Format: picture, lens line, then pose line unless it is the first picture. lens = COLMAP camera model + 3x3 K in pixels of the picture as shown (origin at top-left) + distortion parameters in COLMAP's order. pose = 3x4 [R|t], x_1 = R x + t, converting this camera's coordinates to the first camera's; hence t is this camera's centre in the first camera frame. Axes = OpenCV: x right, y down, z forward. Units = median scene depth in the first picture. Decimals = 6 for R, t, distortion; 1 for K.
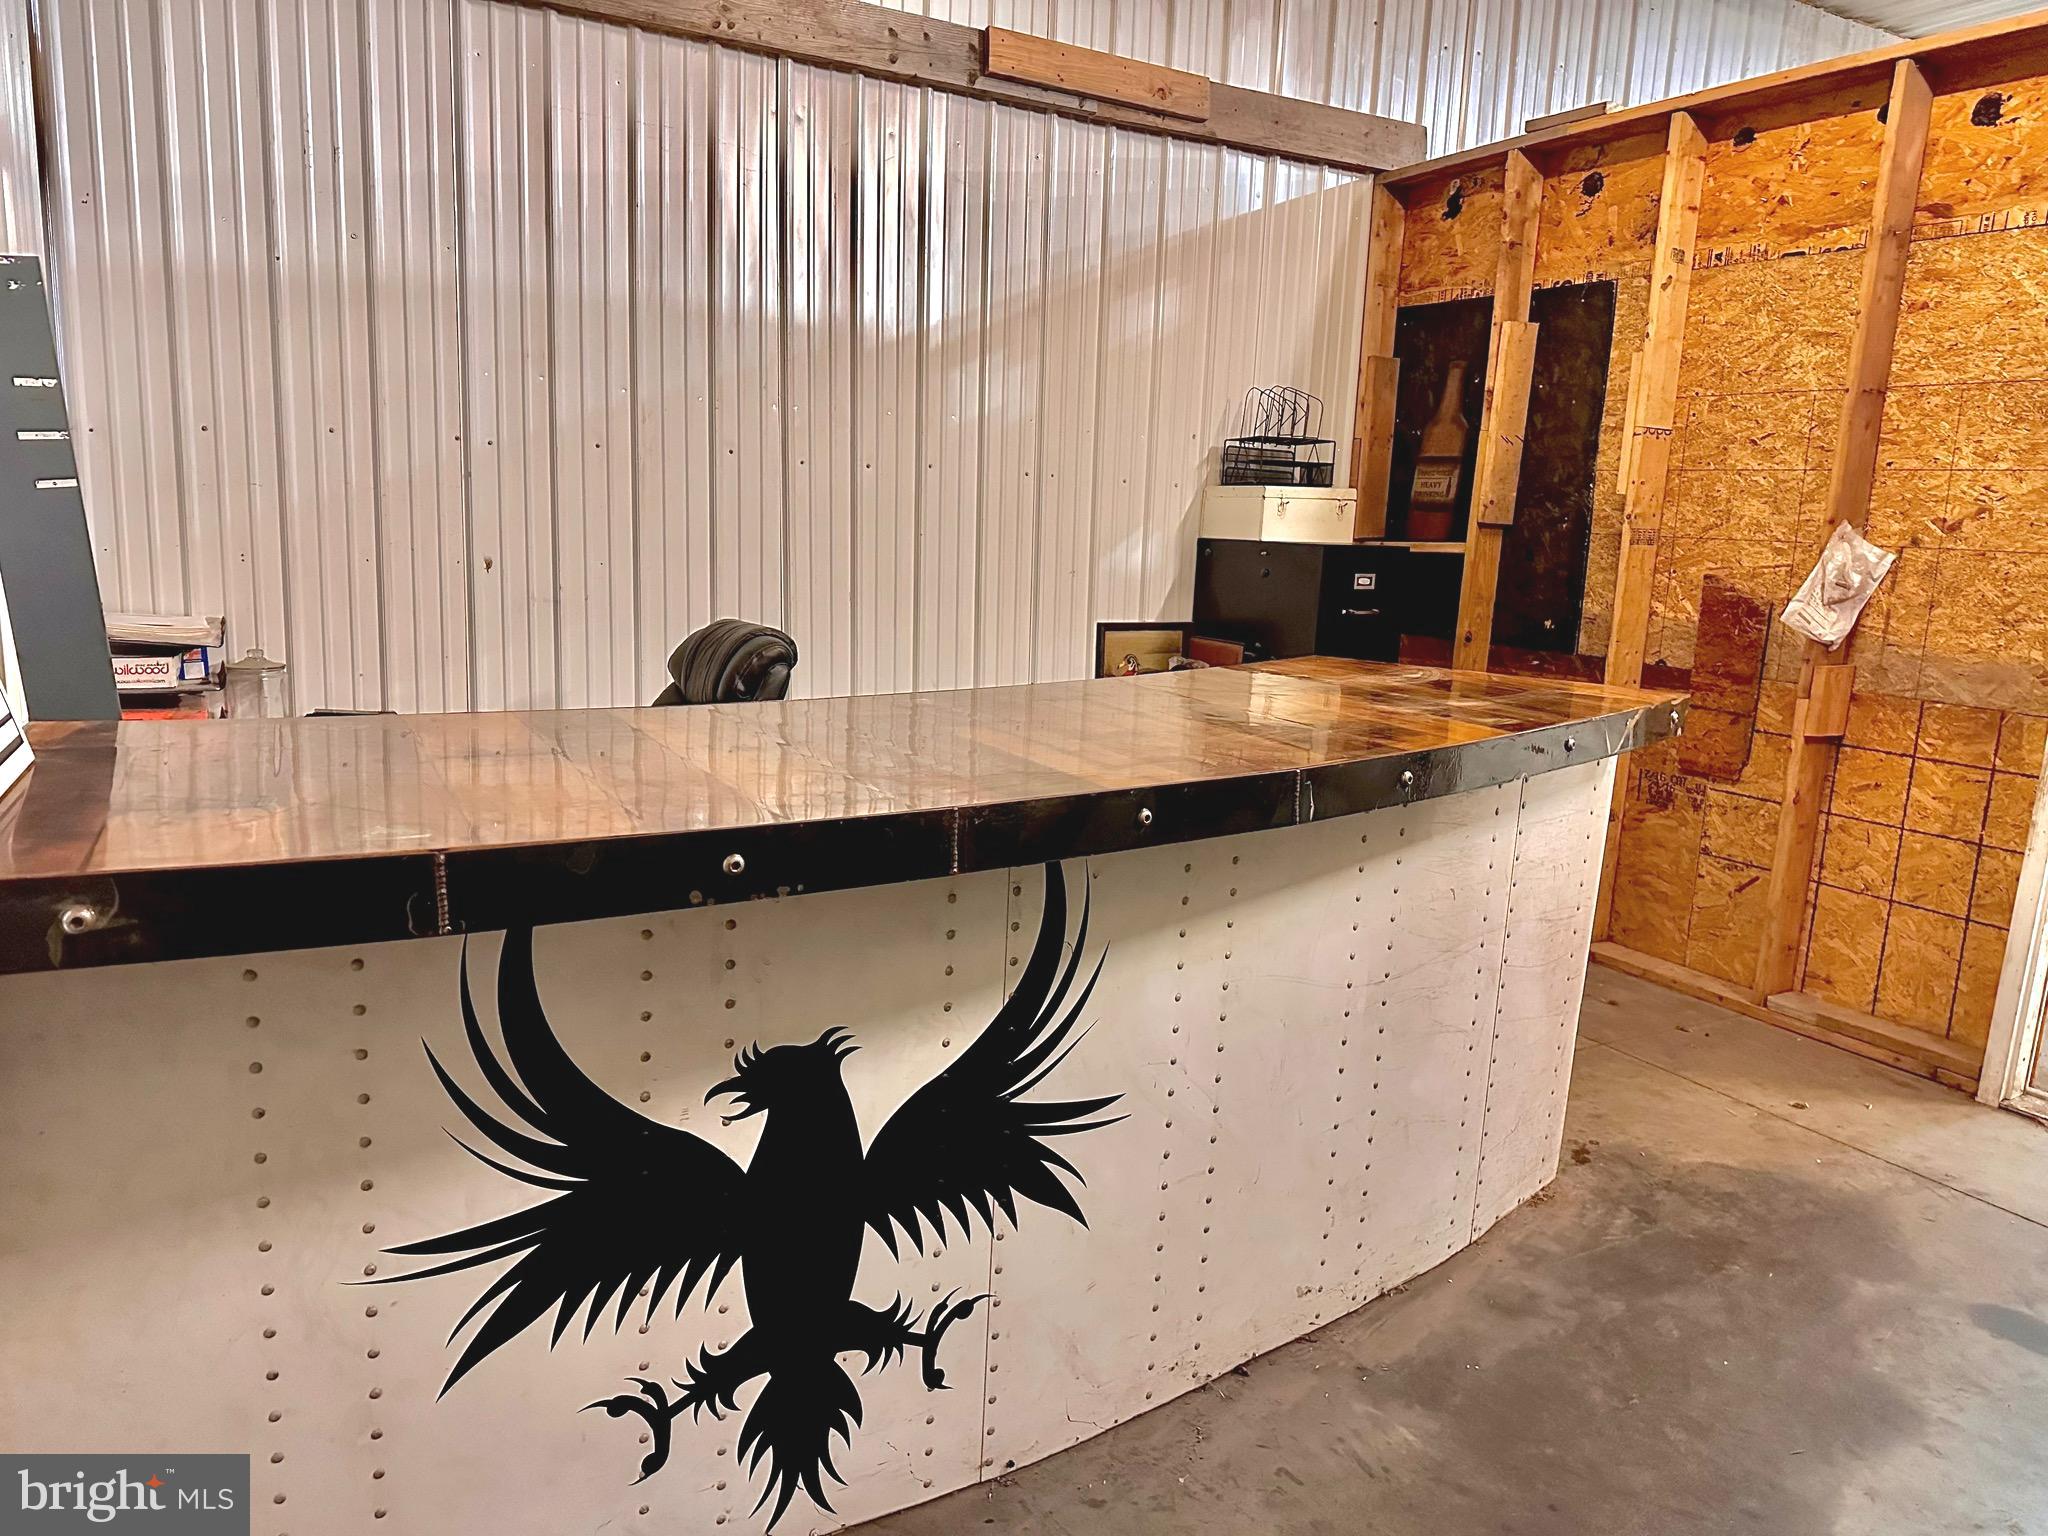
lens RADIAL K [[1439.6, 0, 1025.2], [0, 1439.6, 742.3], [0, 0, 1]] dist [0.107008, -0.091699]
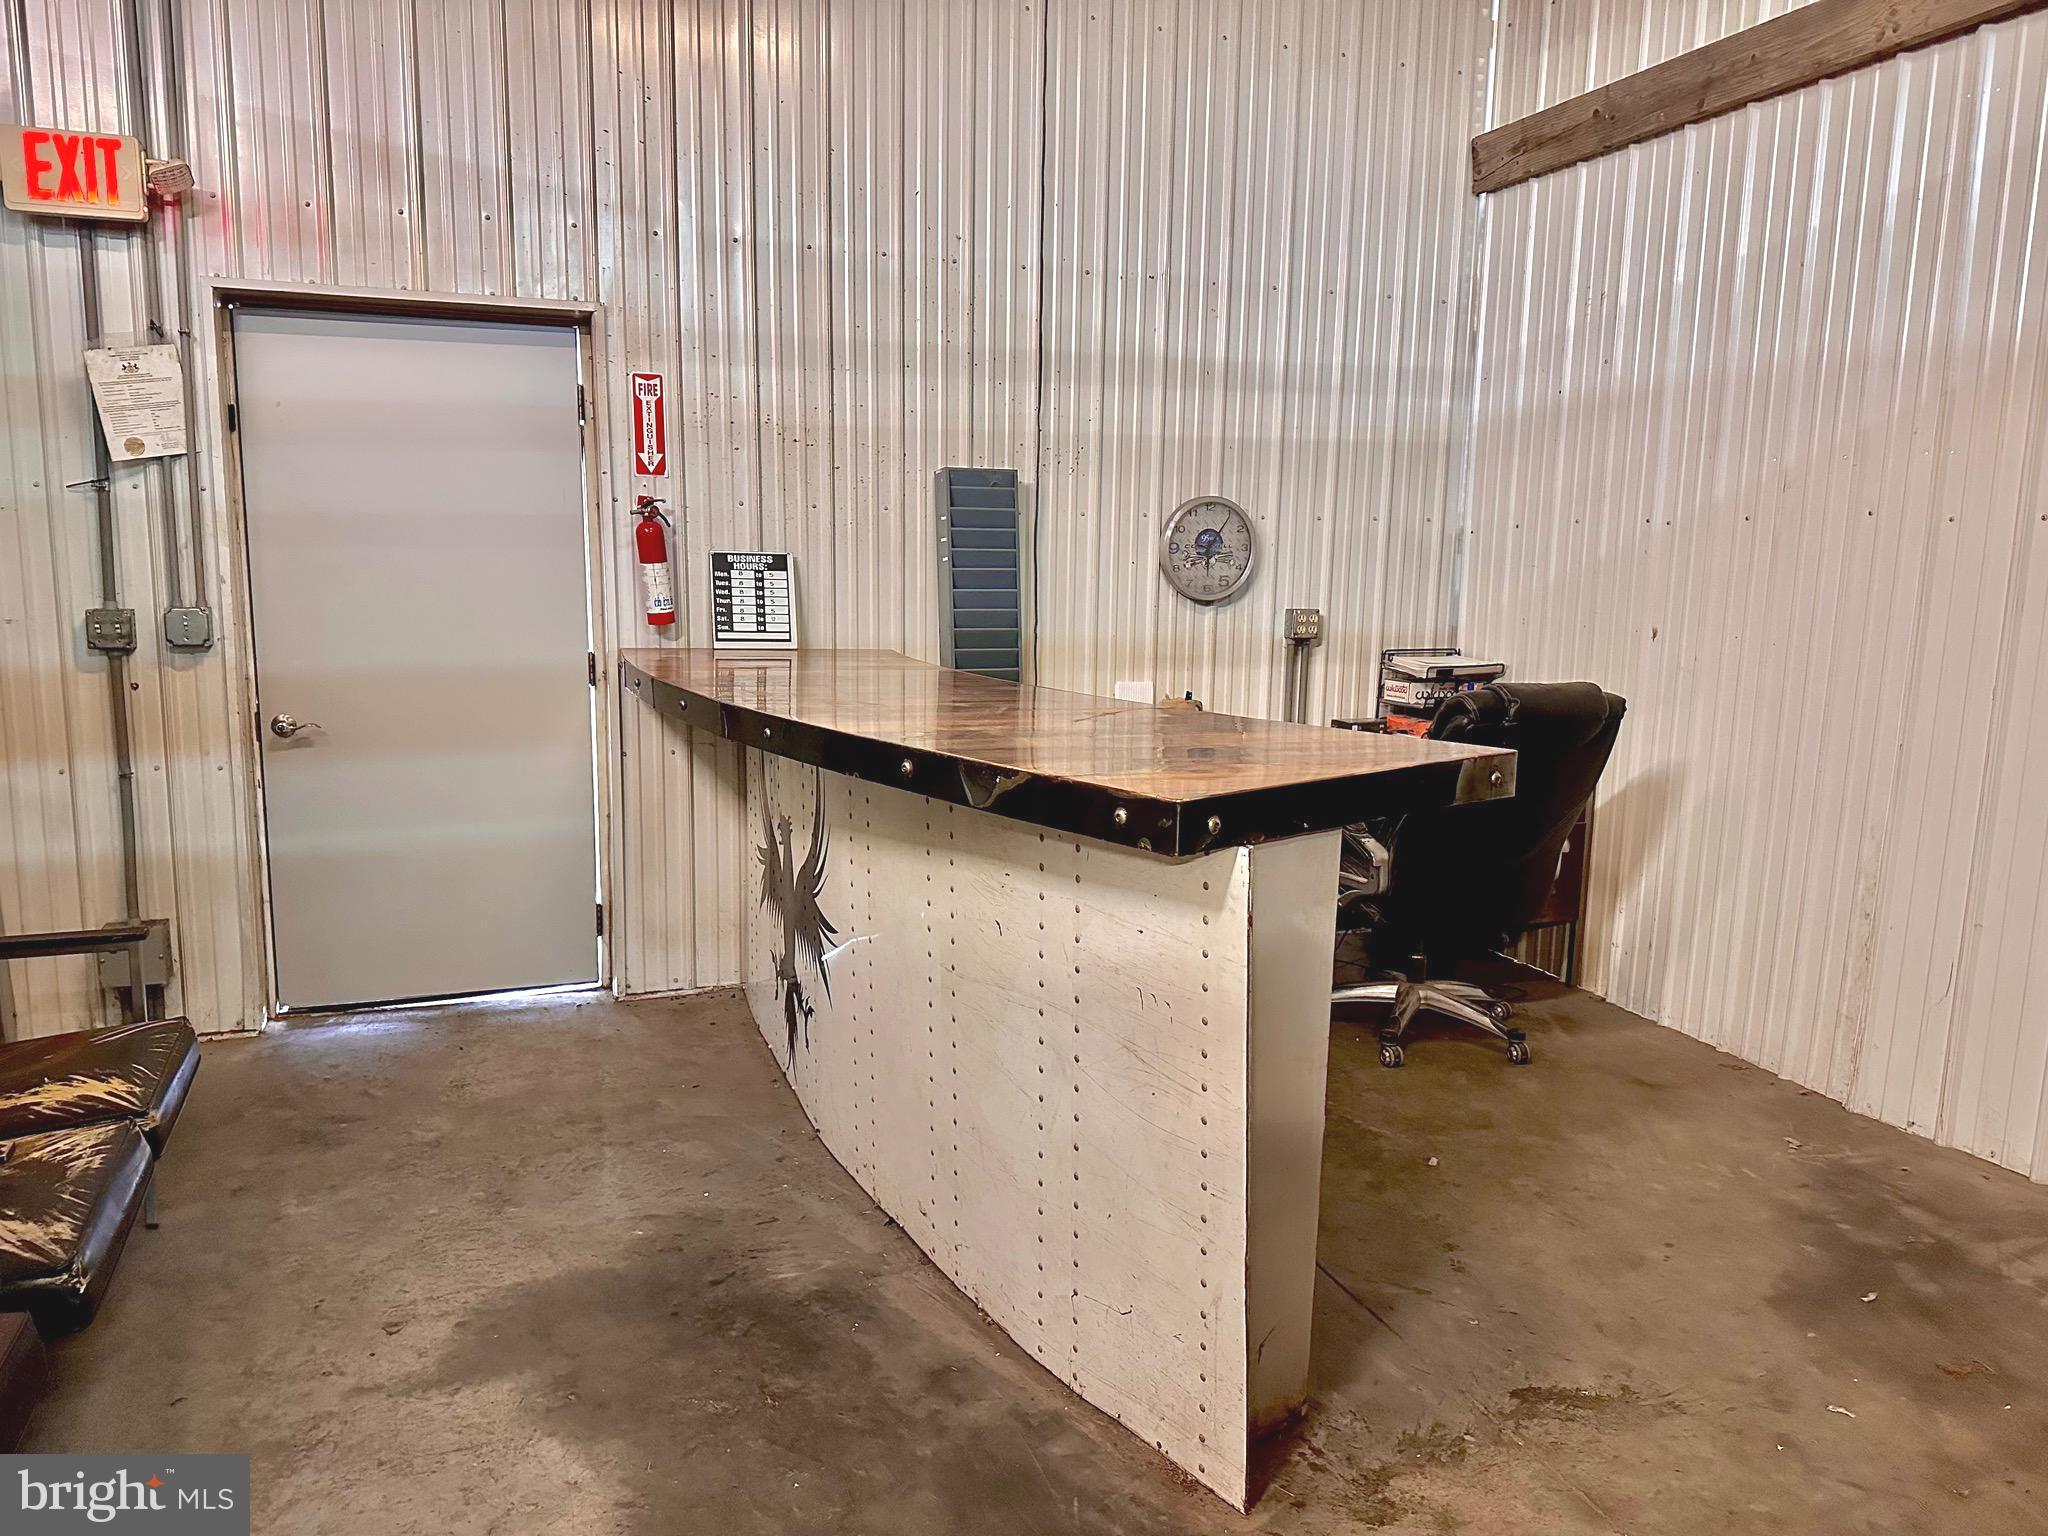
lens RADIAL K [[1412.5, 0, 1024.0], [0, 1412.5, 768.0], [0, 0, 1]] dist [0.103780, -0.162543]
pose [[-0.167861, 0.099800, -0.980746, 1.156357], [-0.199208, 0.970904, 0.132894, -0.111777], [0.965474, 0.217680, -0.143096, 1.093725]]
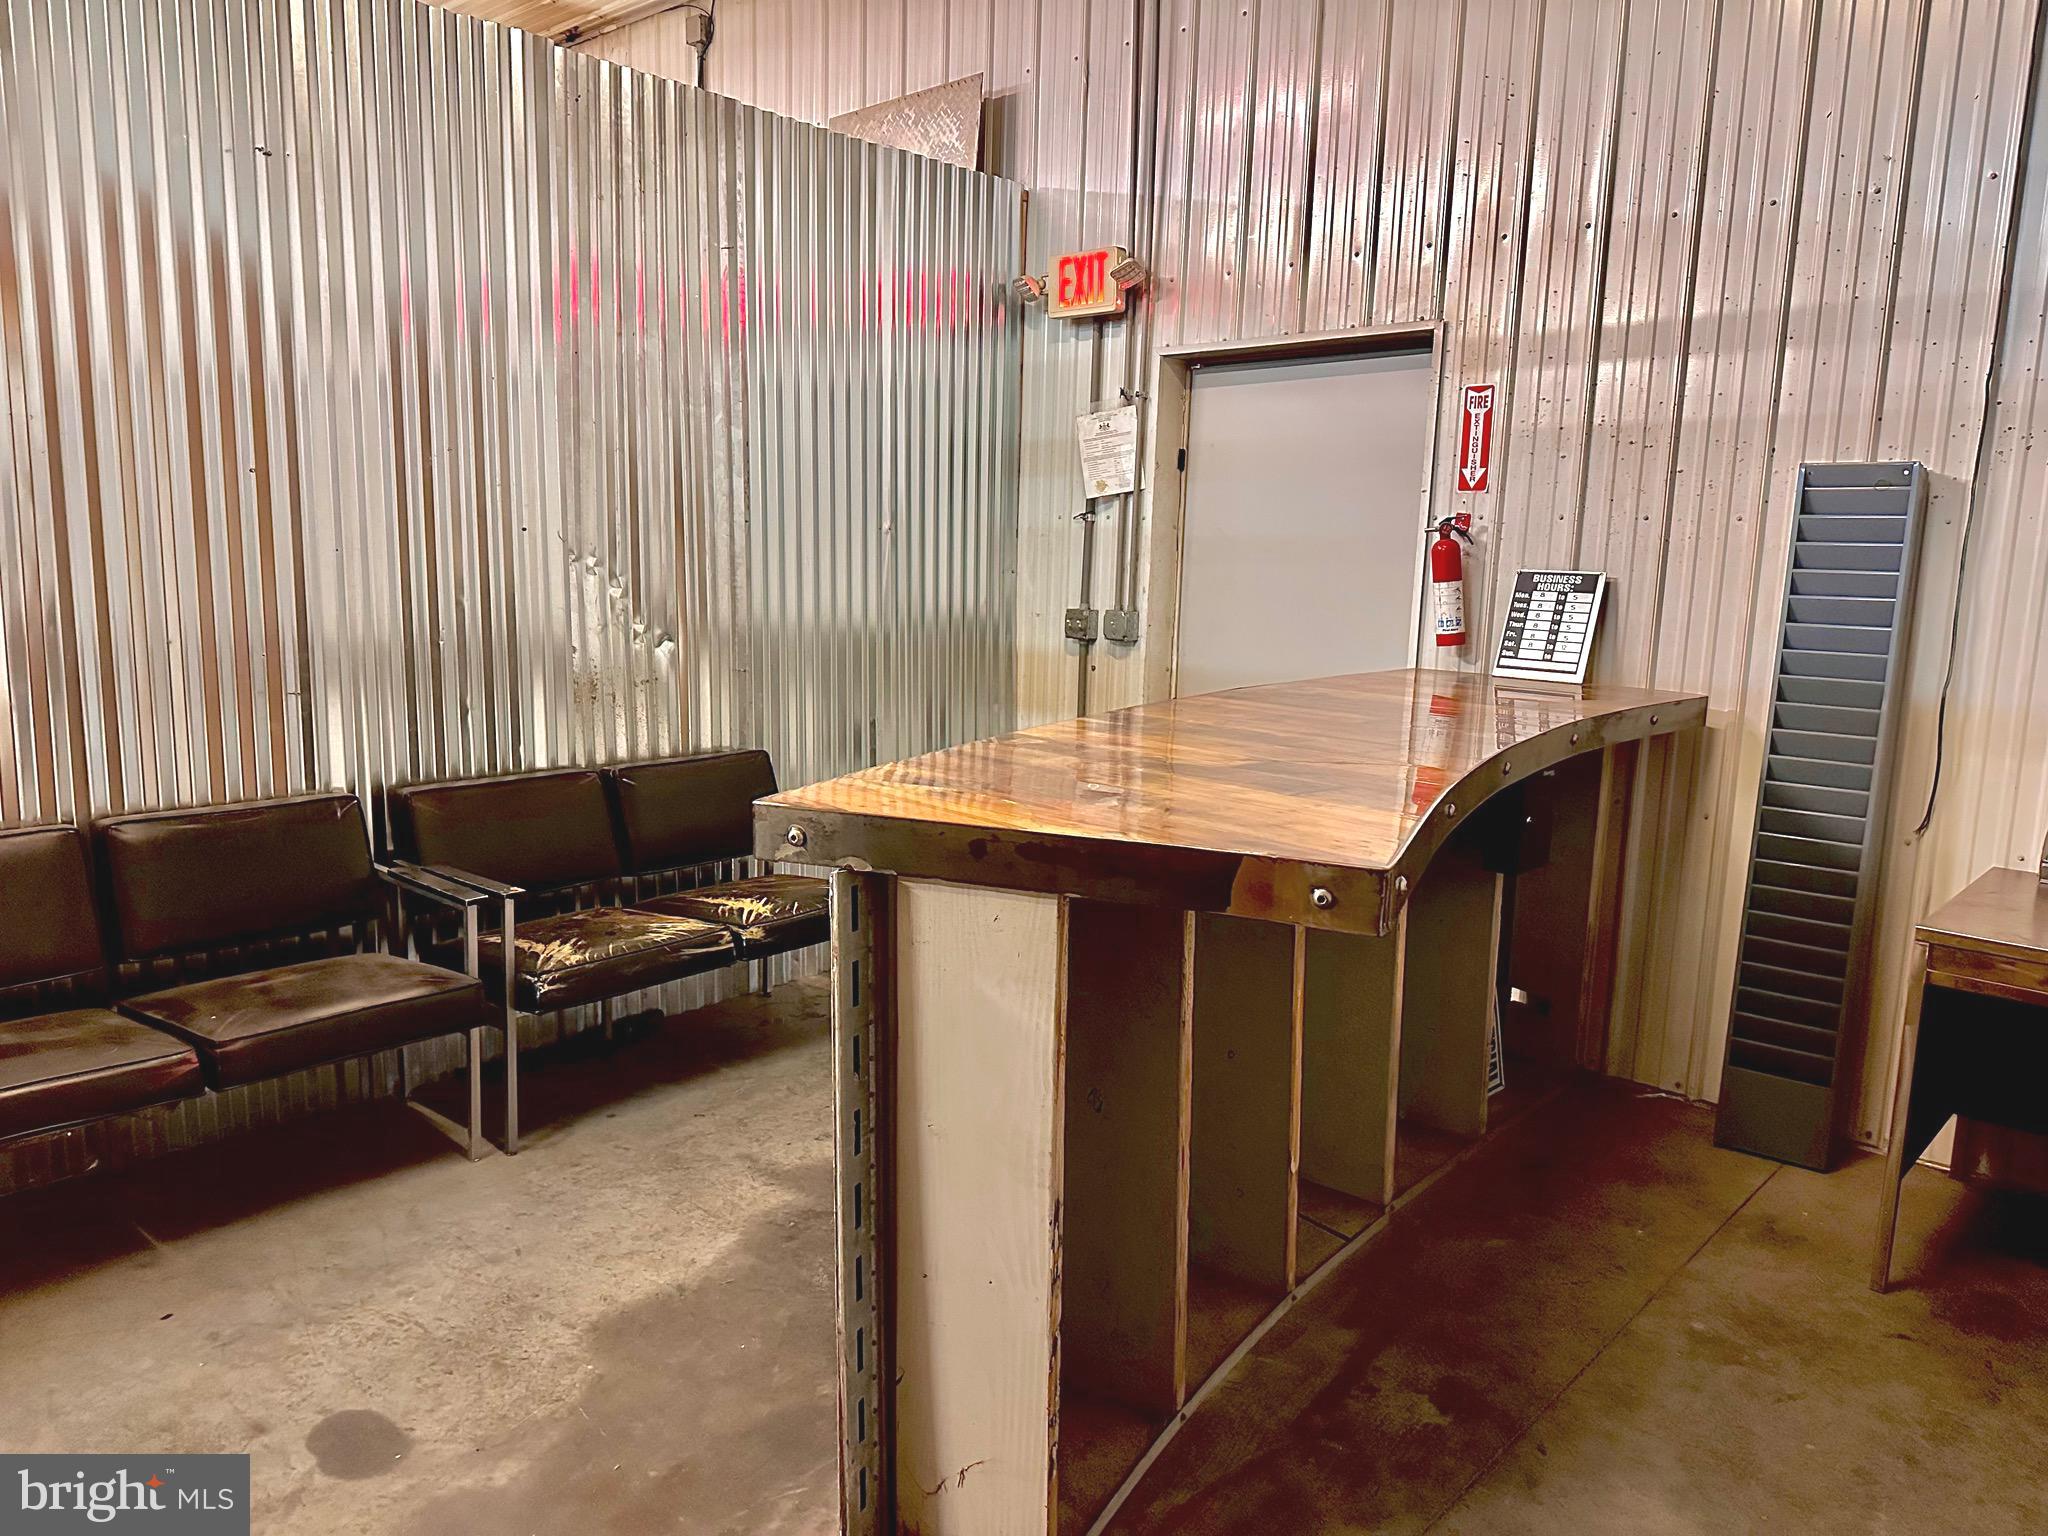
lens RADIAL K [[1412.5, 0, 1024.0], [0, 1412.5, 768.0], [0, 0, 1]] dist [0.103780, -0.162543]
pose [[-0.949255, -0.023905, -0.313596, 0.577434], [-0.124771, 0.943908, 0.305729, -0.257842], [0.288698, 0.329342, -0.898992, 1.706851]]
